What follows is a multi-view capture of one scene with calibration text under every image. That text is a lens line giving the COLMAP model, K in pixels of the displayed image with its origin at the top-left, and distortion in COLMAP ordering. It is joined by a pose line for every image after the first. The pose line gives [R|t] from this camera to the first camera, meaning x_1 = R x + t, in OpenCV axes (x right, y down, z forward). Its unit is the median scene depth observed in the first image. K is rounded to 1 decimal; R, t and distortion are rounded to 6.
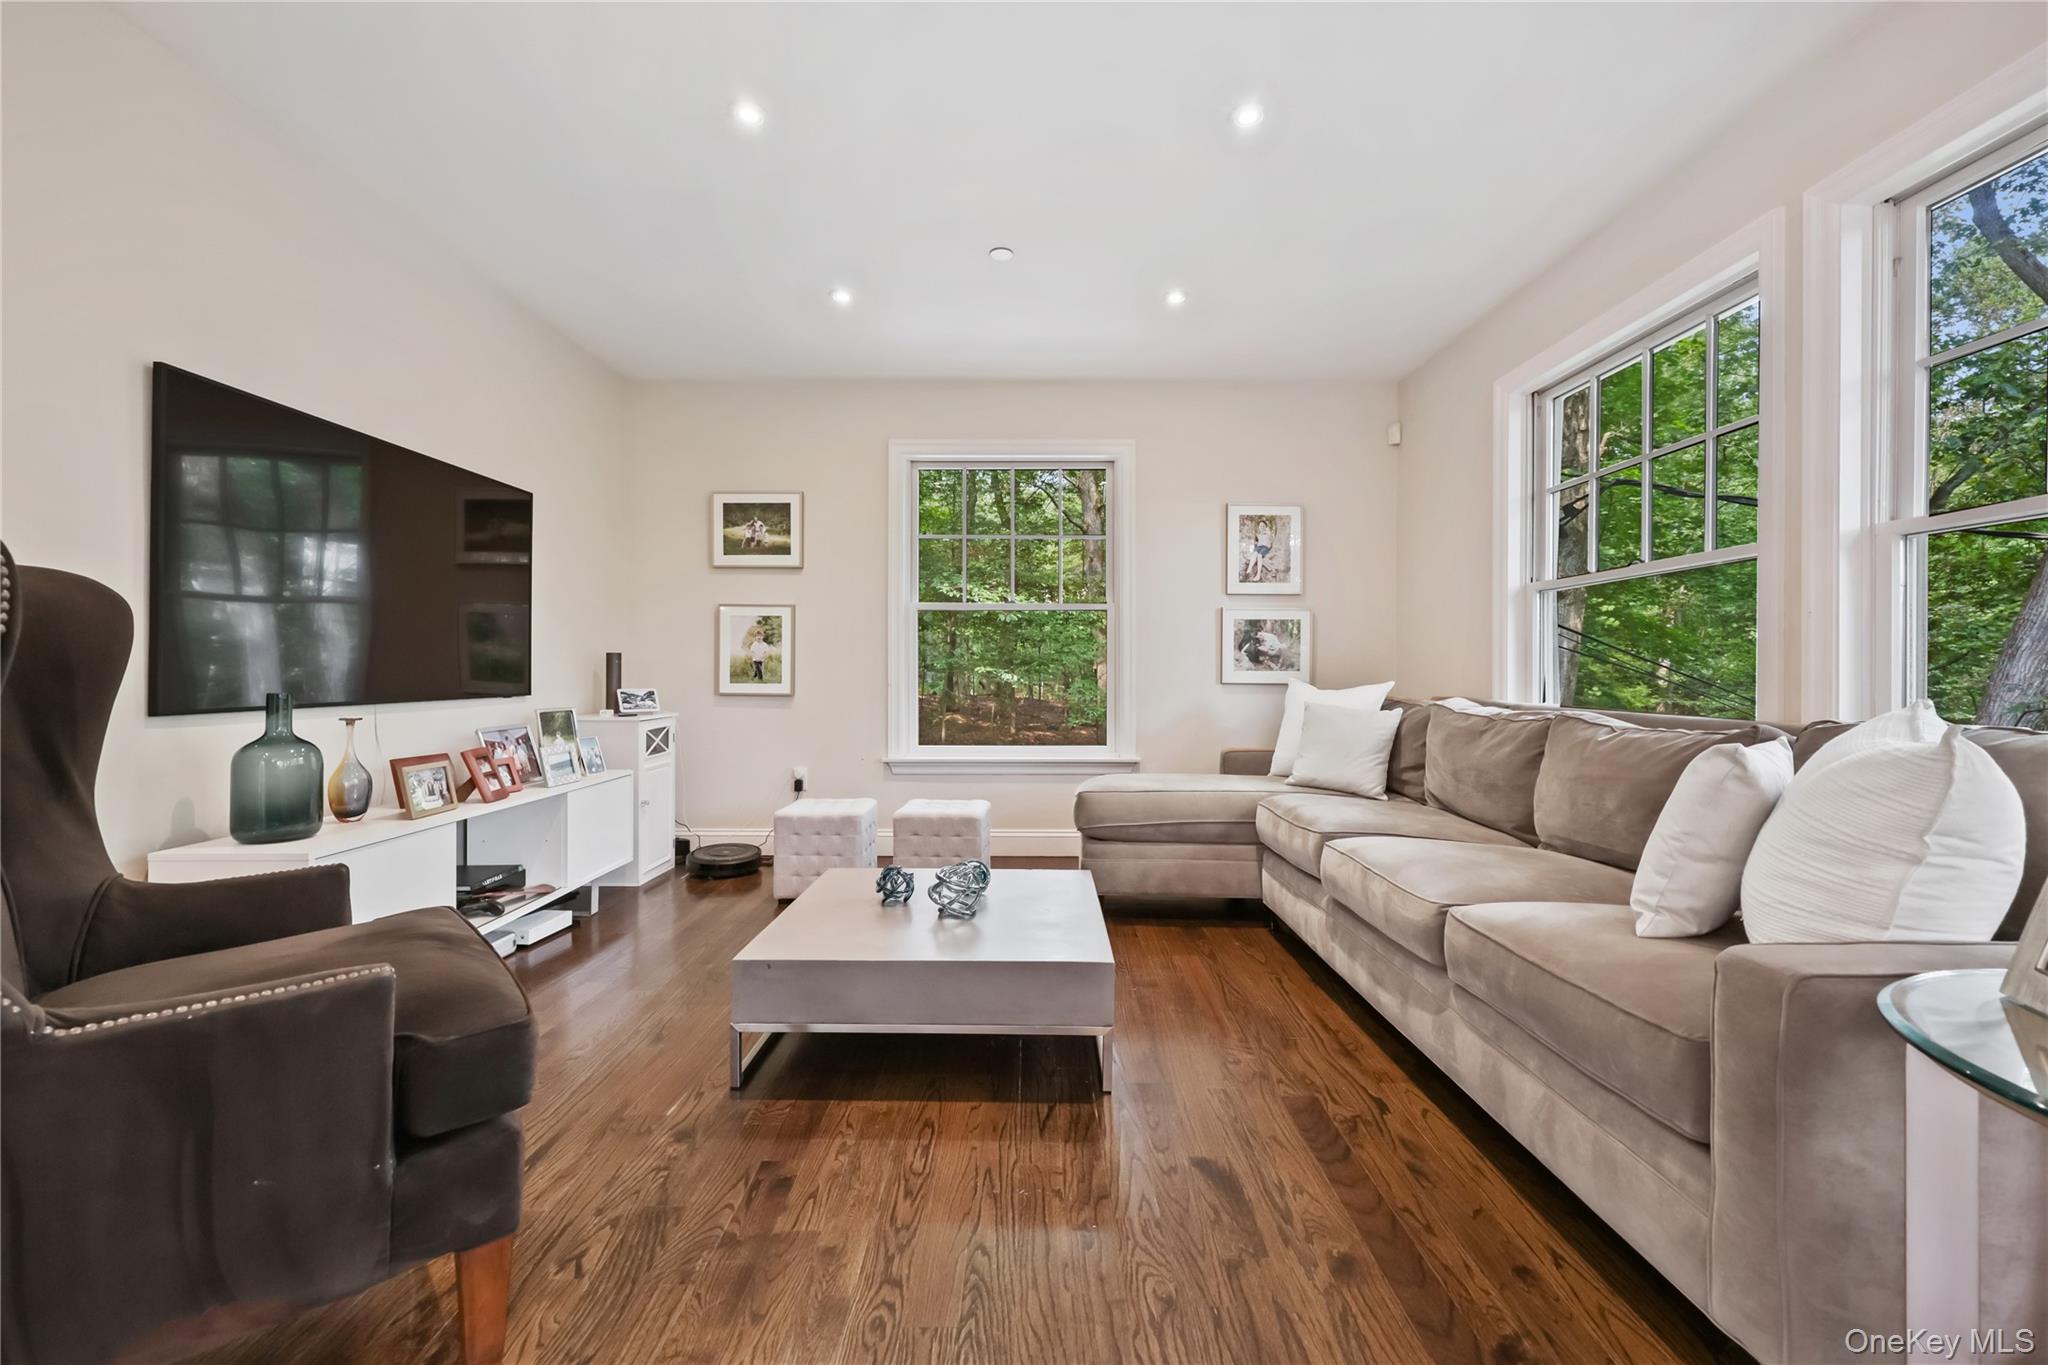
lens RADIAL K [[830.9, 0, 1023.9], [0, 830.9, 672.7], [0, 0, 1]] dist [-0.006320, -0.000026]
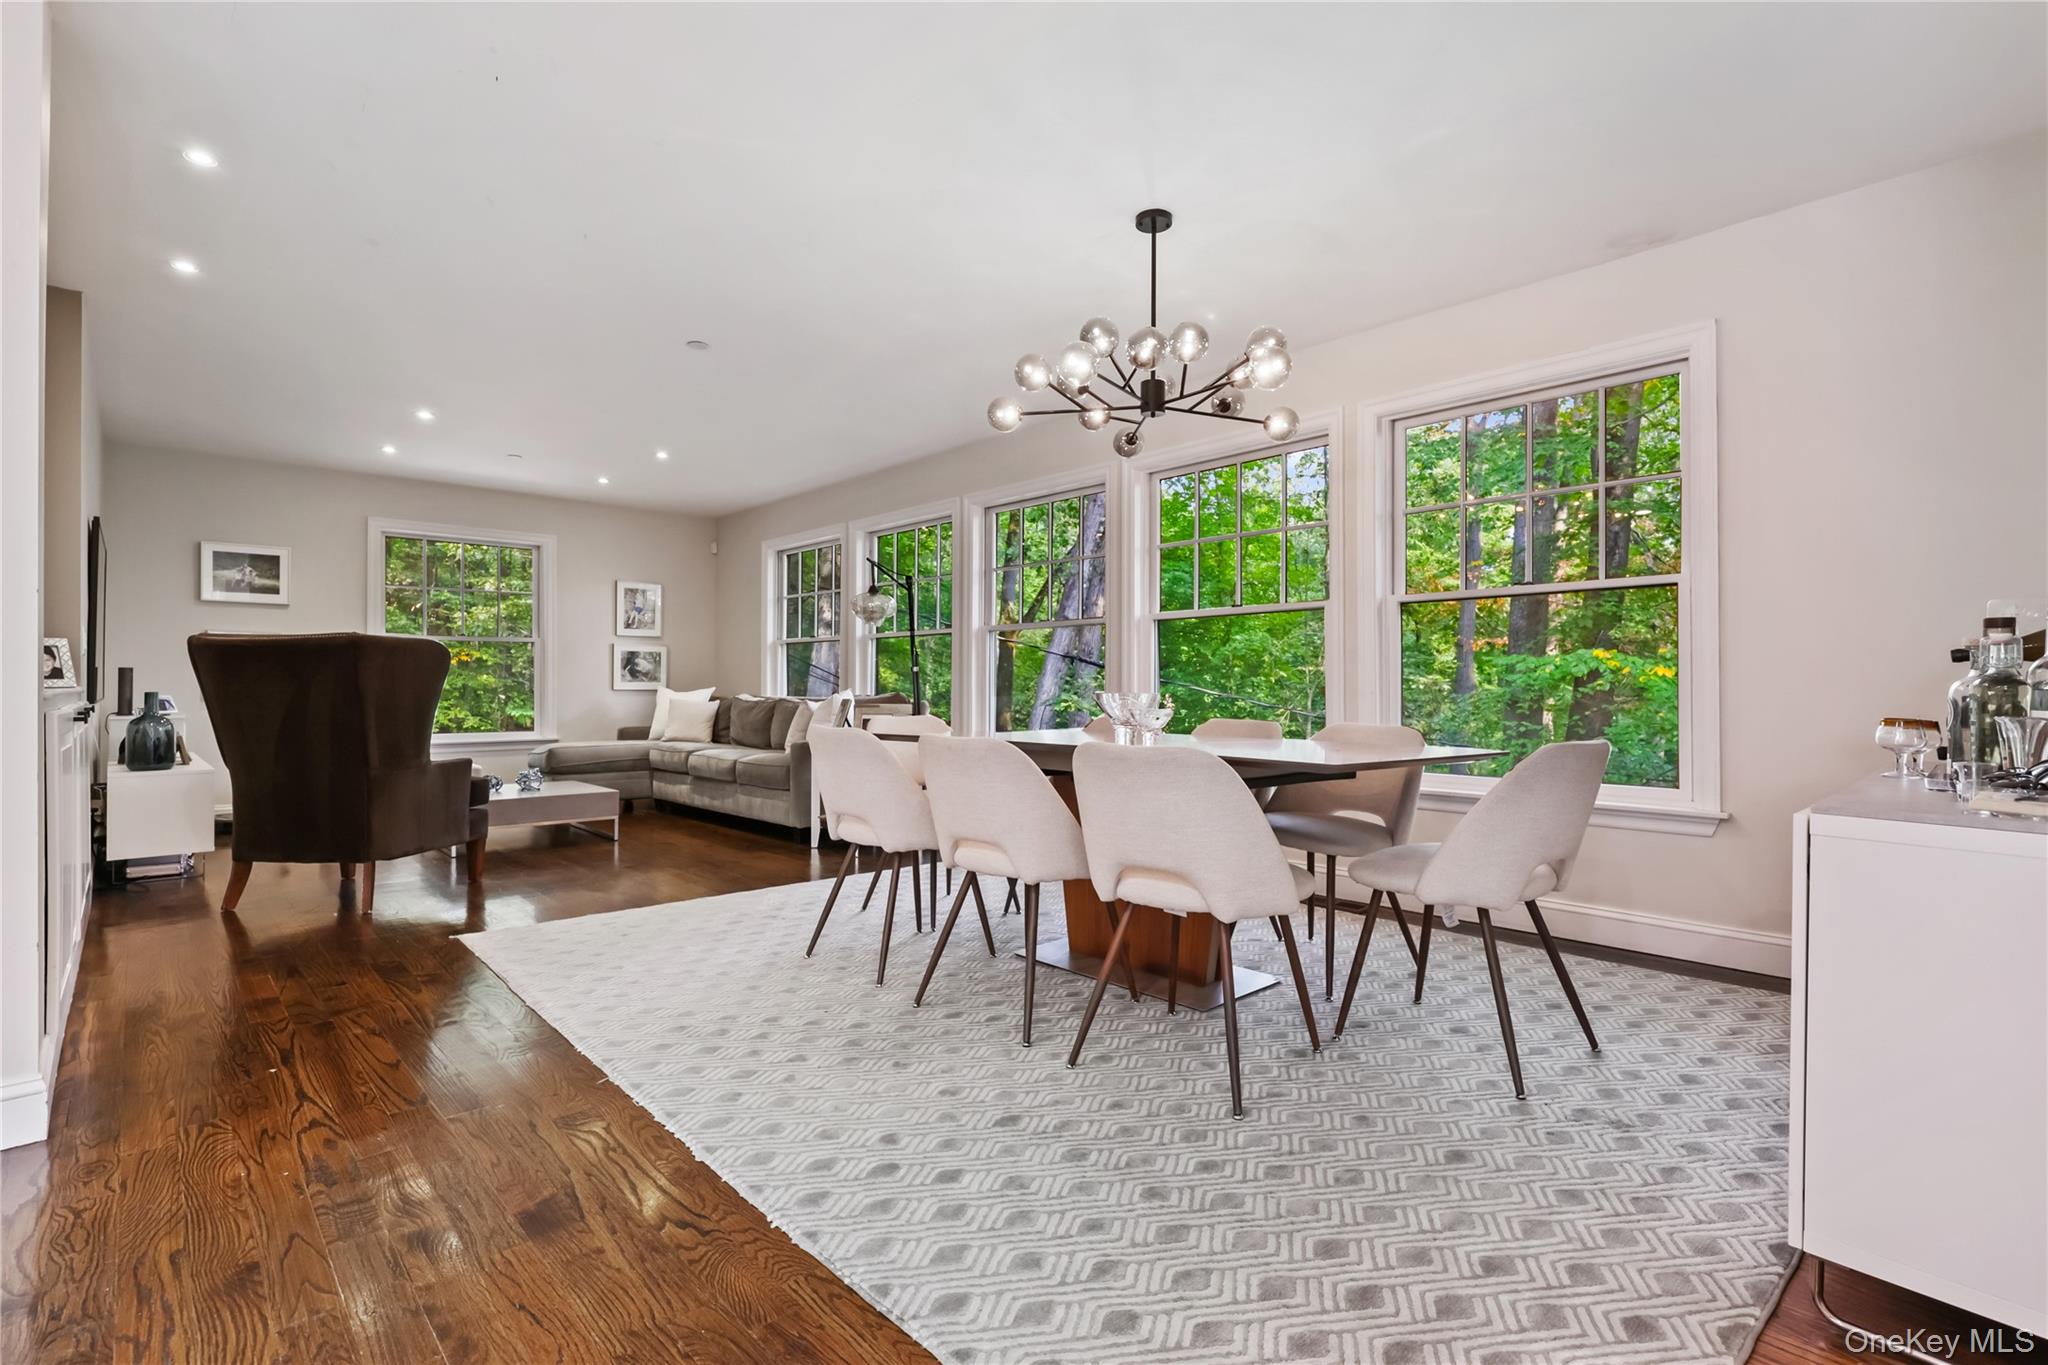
lens RADIAL K [[960.5, 0, 1023.6], [0, 960.5, 683.8], [0, 0, 1]] dist [0.000745, 0.000043]
pose [[0.735559, -0.001273, 0.677460, -0.493002], [0.004201, 0.999988, -0.002683, 0.011144], [-0.677448, 0.004819, 0.735555, -1.033764]]
